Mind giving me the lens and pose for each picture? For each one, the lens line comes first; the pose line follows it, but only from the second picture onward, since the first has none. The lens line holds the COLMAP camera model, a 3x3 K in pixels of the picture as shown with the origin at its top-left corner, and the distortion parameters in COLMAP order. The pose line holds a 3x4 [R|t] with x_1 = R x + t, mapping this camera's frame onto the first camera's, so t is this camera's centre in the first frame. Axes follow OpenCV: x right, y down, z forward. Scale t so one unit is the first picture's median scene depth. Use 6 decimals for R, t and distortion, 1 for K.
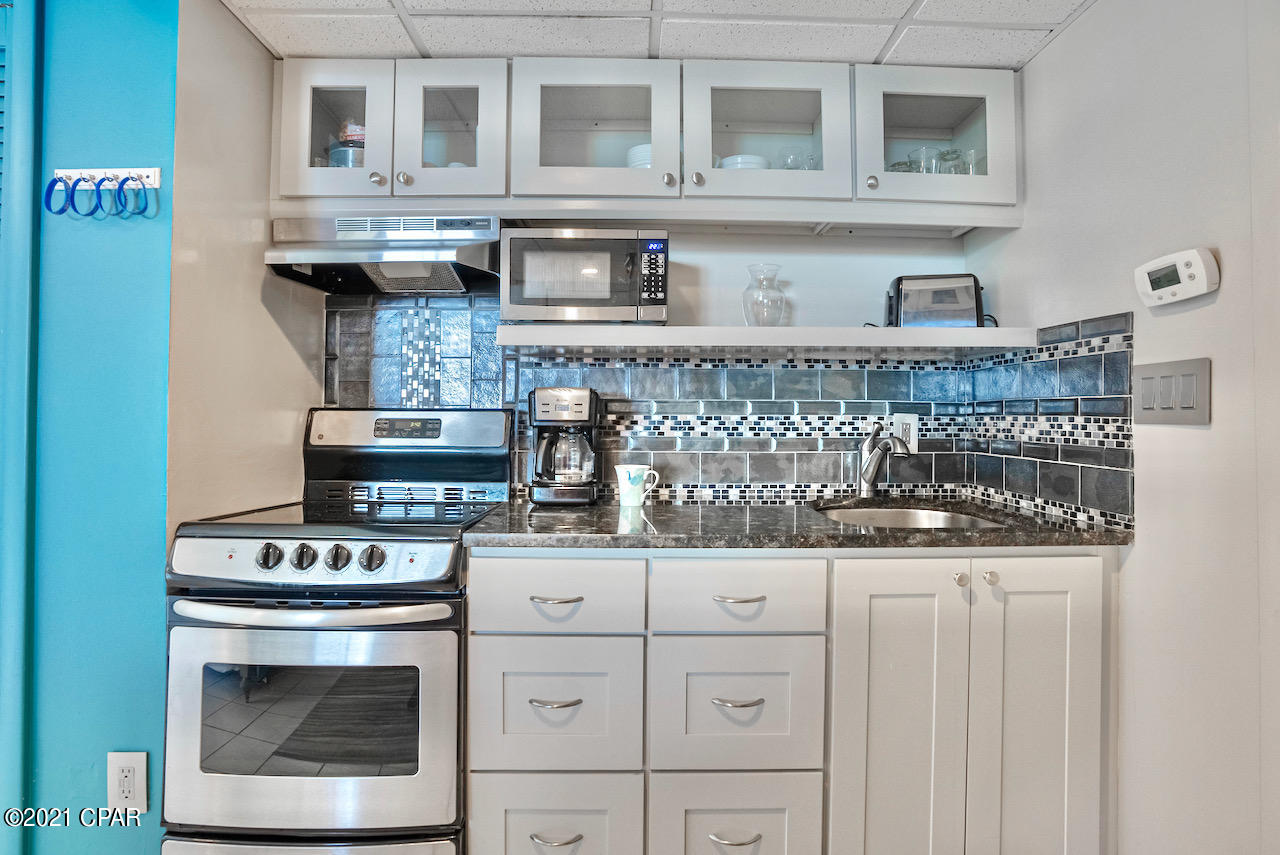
lens RADIAL K [[602.9, 0, 642.9], [0, 602.9, 402.6], [0, 0, 1]] dist [-0.066997, 0.023482]
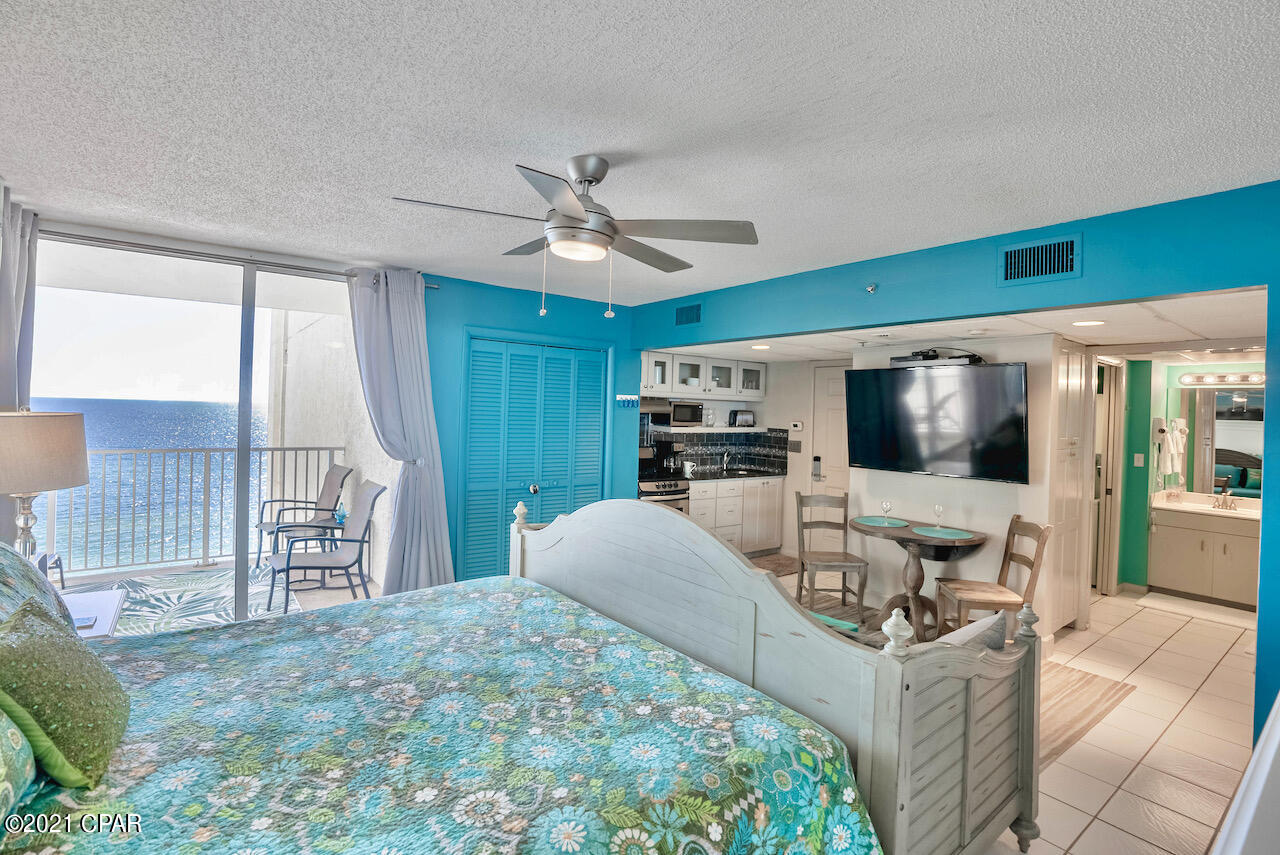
lens RADIAL K [[602.9, 0, 642.9], [0, 602.9, 402.6], [0, 0, 1]] dist [-0.066997, 0.023482]
pose [[0.807621, 0.026316, 0.589114, -2.996766], [-0.039380, 0.999181, 0.009352, -0.355460], [-0.588385, -0.030753, 0.807996, -2.266231]]
